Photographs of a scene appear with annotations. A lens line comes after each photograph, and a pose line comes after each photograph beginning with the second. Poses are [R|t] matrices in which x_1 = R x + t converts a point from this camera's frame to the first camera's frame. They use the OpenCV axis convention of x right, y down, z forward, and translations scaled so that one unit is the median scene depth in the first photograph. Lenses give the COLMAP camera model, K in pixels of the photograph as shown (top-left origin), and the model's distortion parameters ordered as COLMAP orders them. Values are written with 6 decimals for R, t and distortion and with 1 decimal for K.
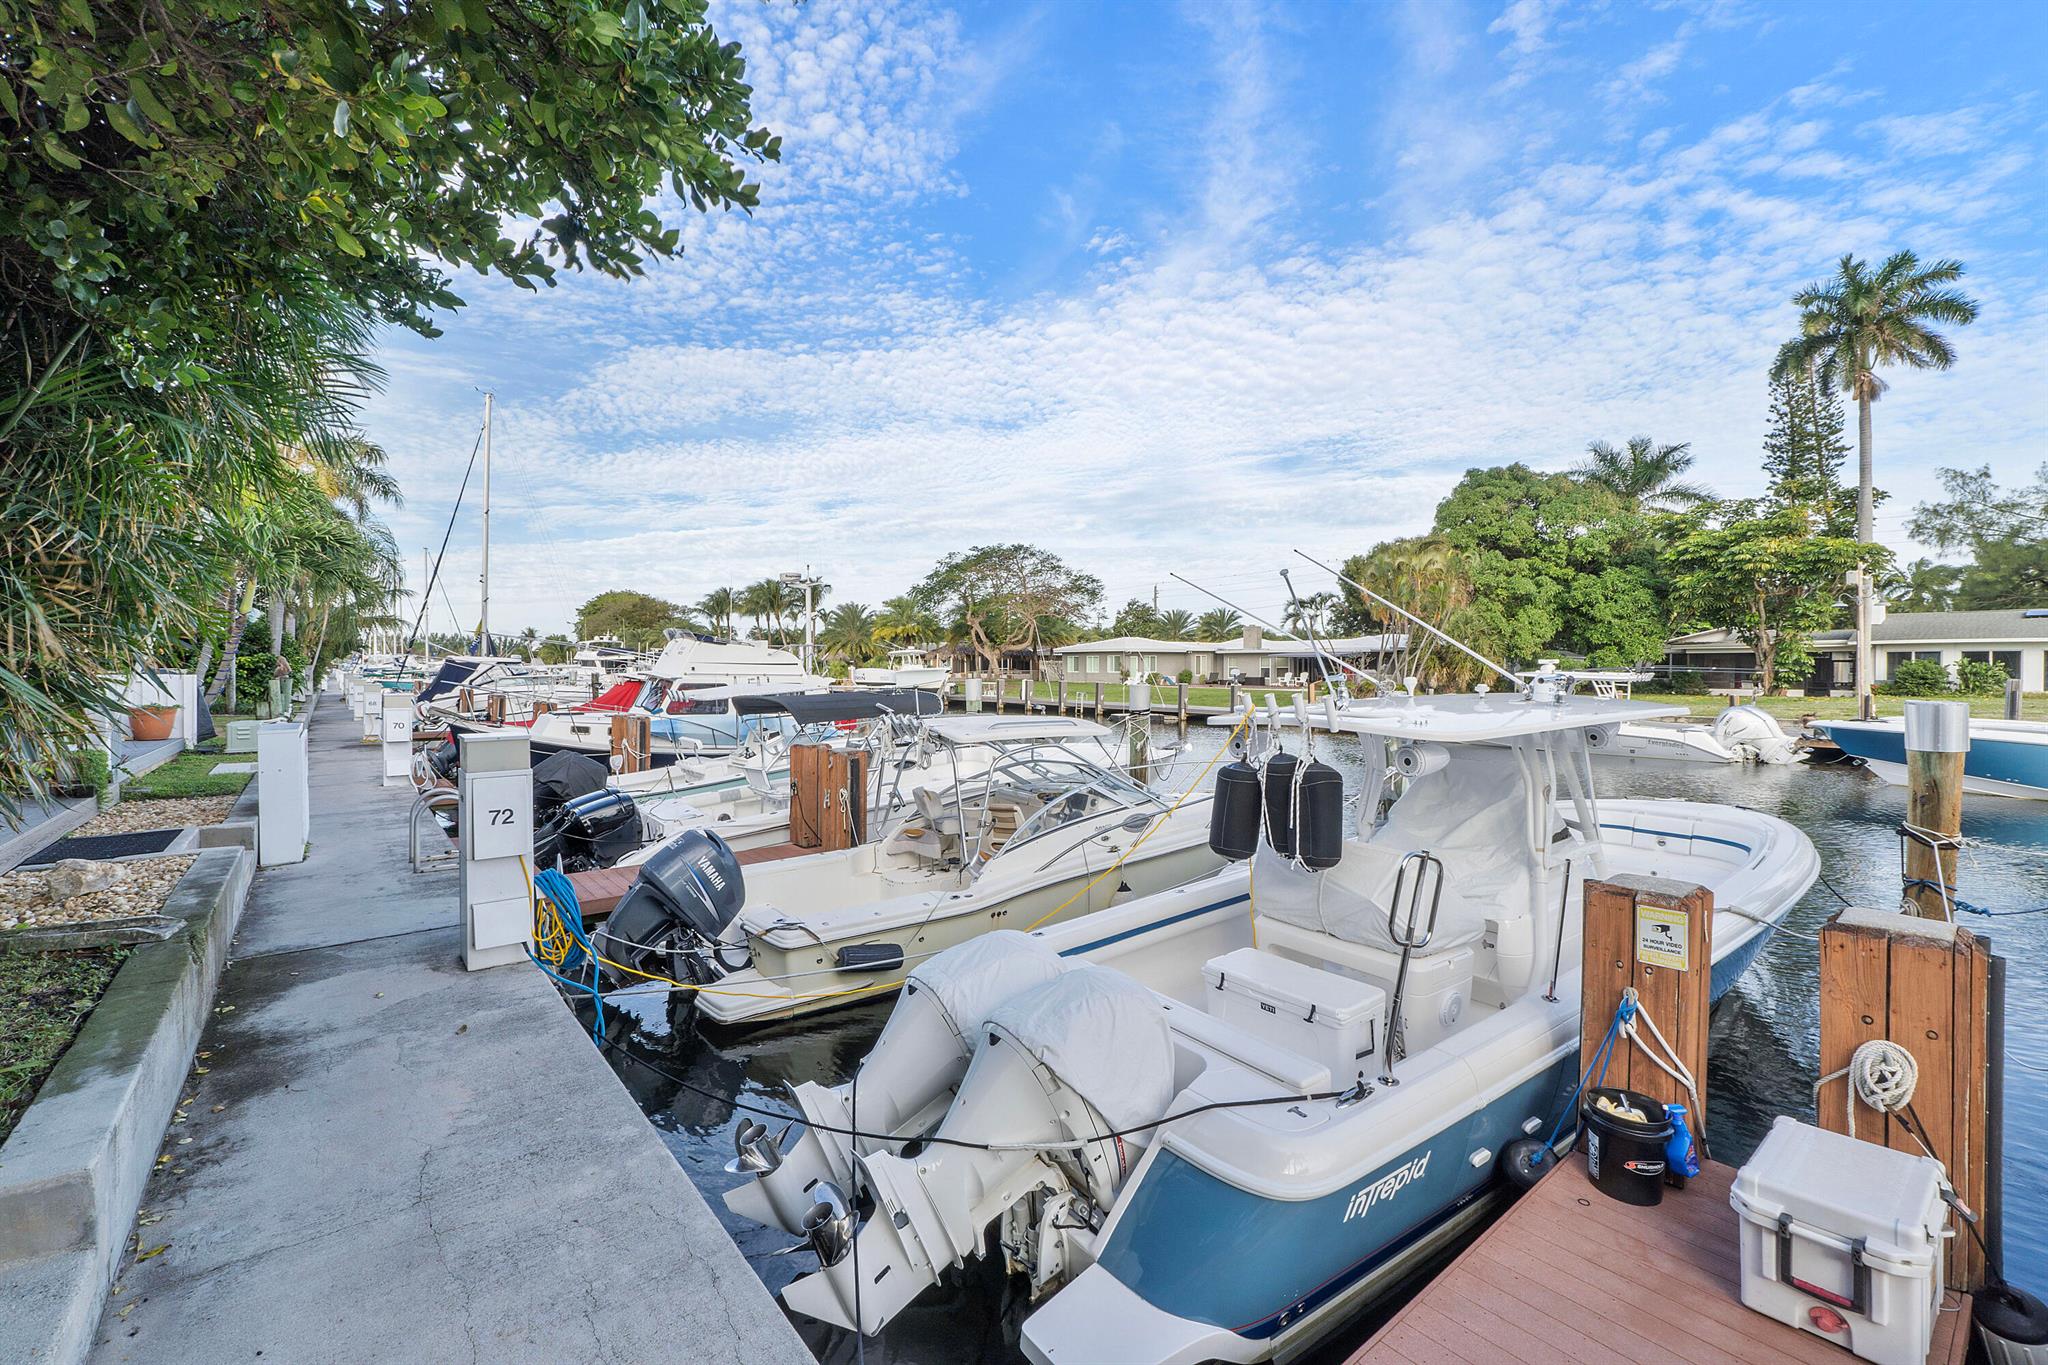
lens RADIAL K [[902.2, 0, 1035.7], [0, 902.2, 680.1], [0, 0, 1]] dist [-0.013277, 0.000030]
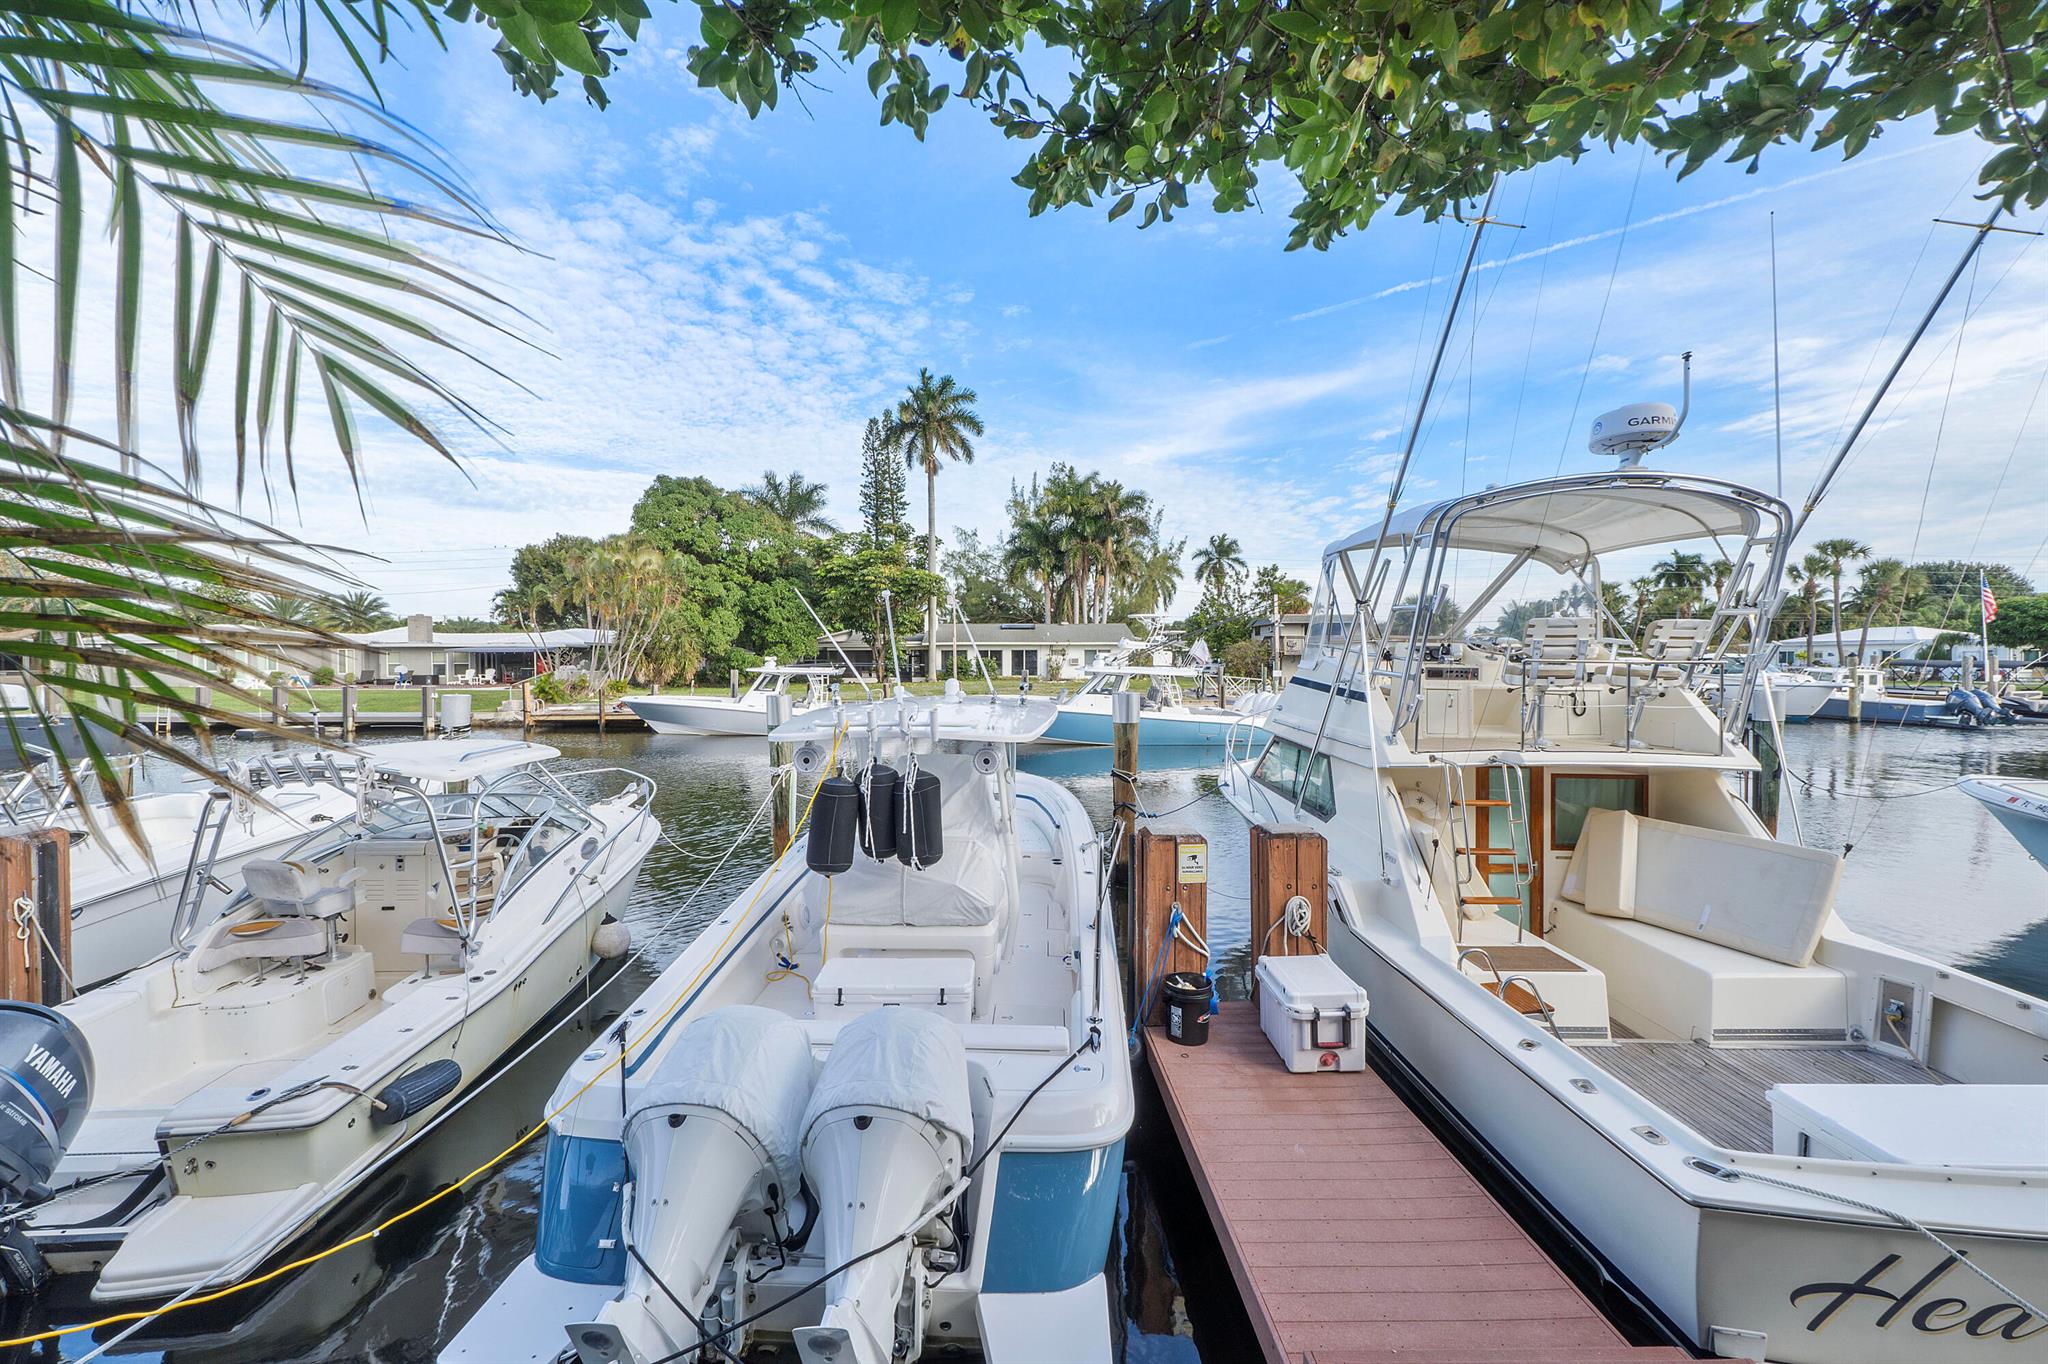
lens RADIAL K [[863.0, 0, 1029.3], [0, 863.0, 675.1], [0, 0, 1]] dist [-0.005271, -0.001538]
pose [[0.590457, -0.017976, 0.806869, -0.094537], [0.013494, 0.999832, 0.012400, -0.006757], [-0.806957, 0.003567, 0.590600, 0.057048]]
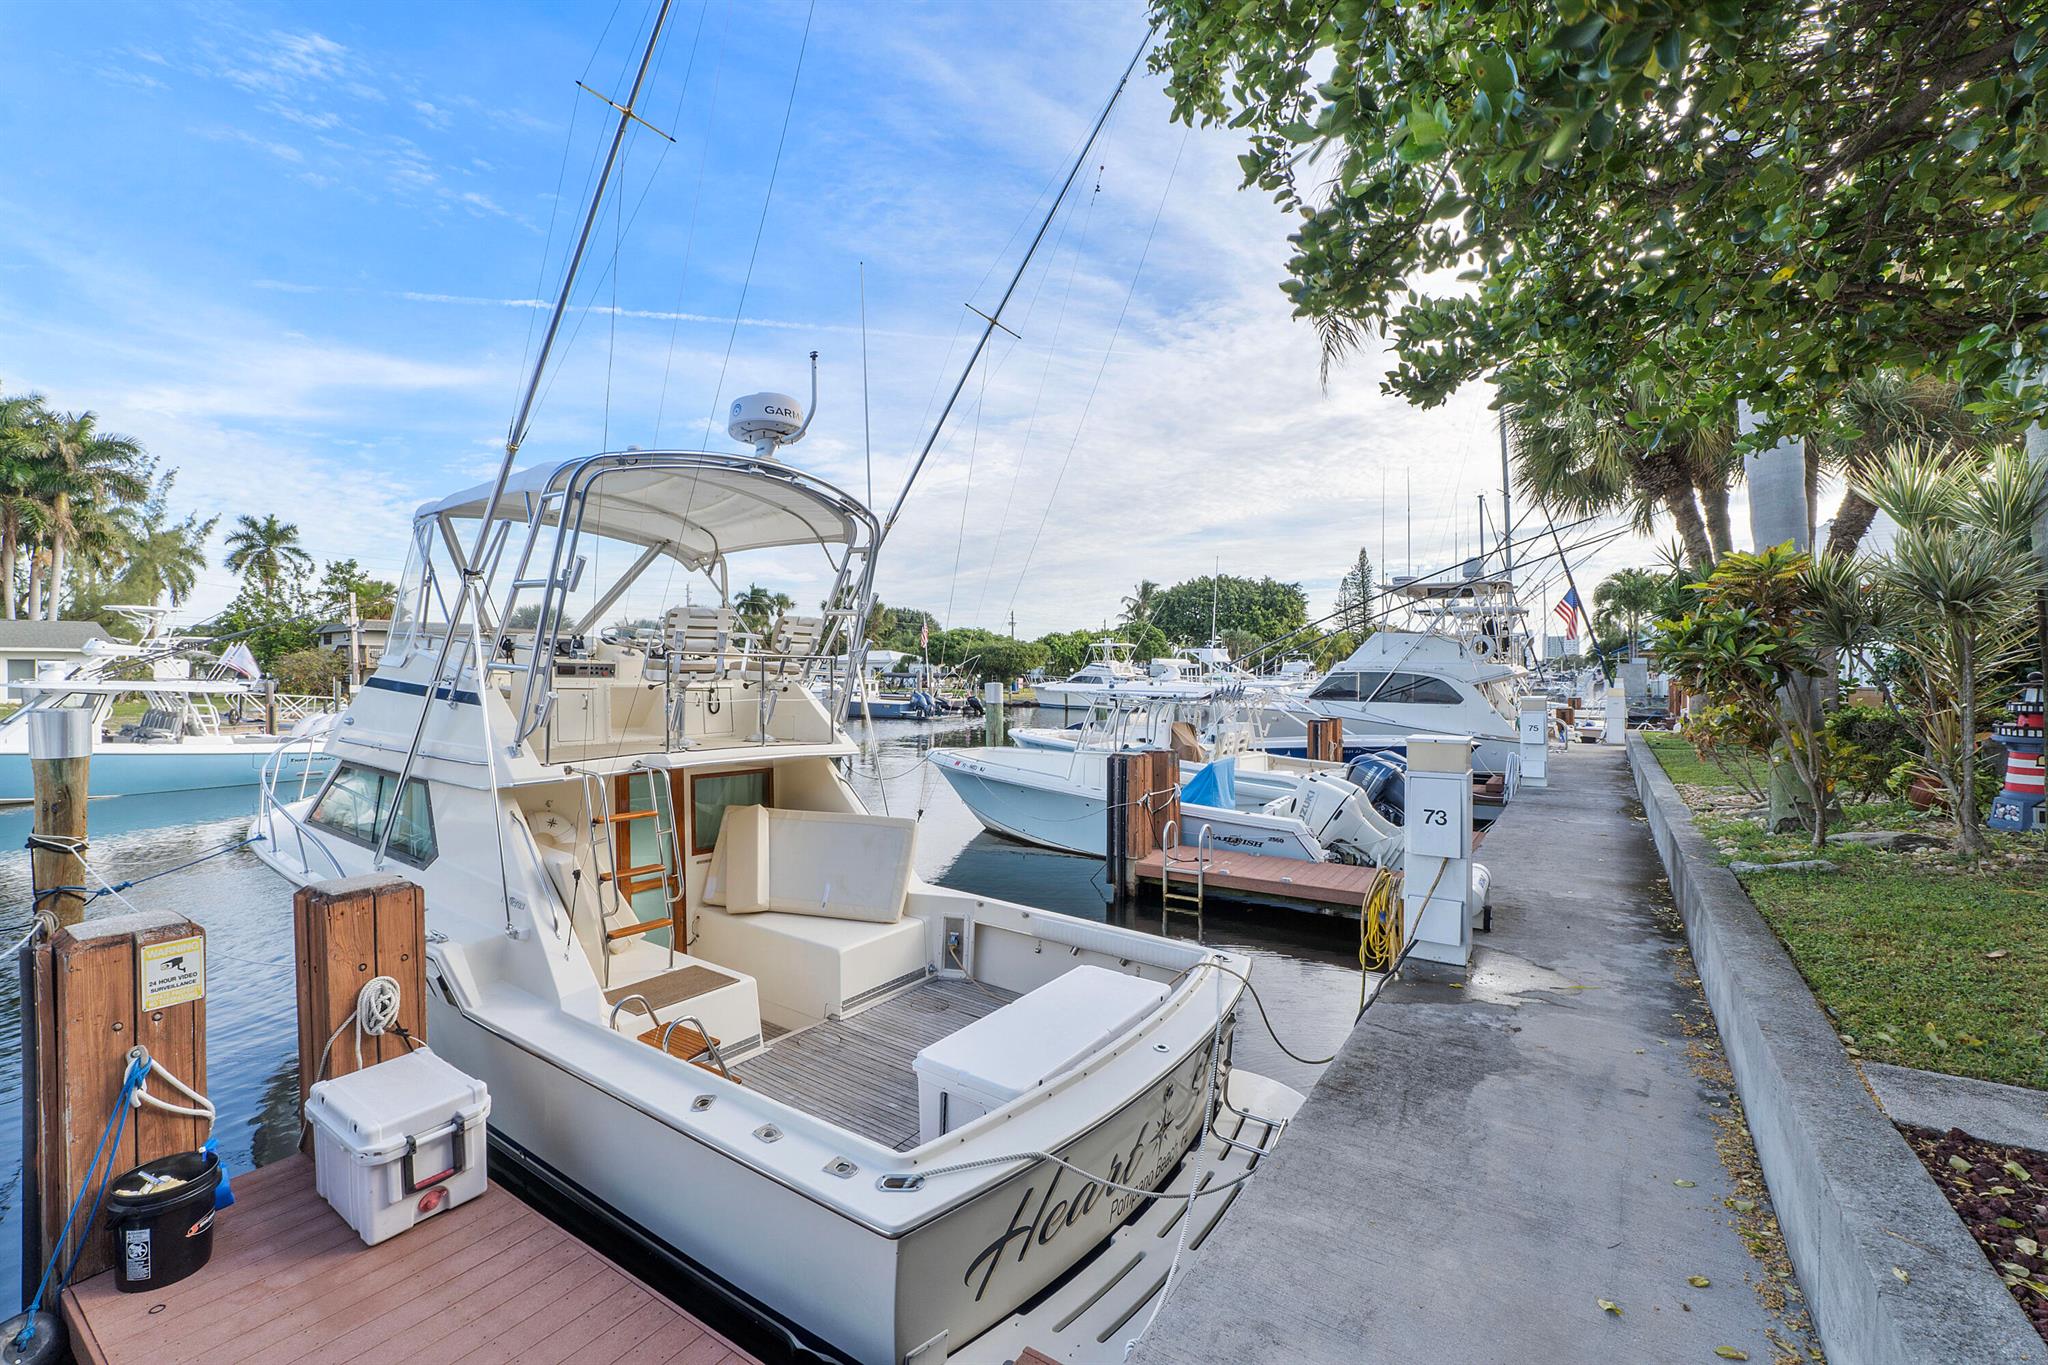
lens RADIAL K [[863.0, 0, 996.5], [0, 863.0, 676.0], [0, 0, 1]] dist [-0.005271, -0.001538]
pose [[-0.283248, -0.006661, 0.959023, -0.057592], [0.015167, 0.999820, 0.011424, -0.001933], [-0.958927, 0.017781, -0.283096, 0.067856]]
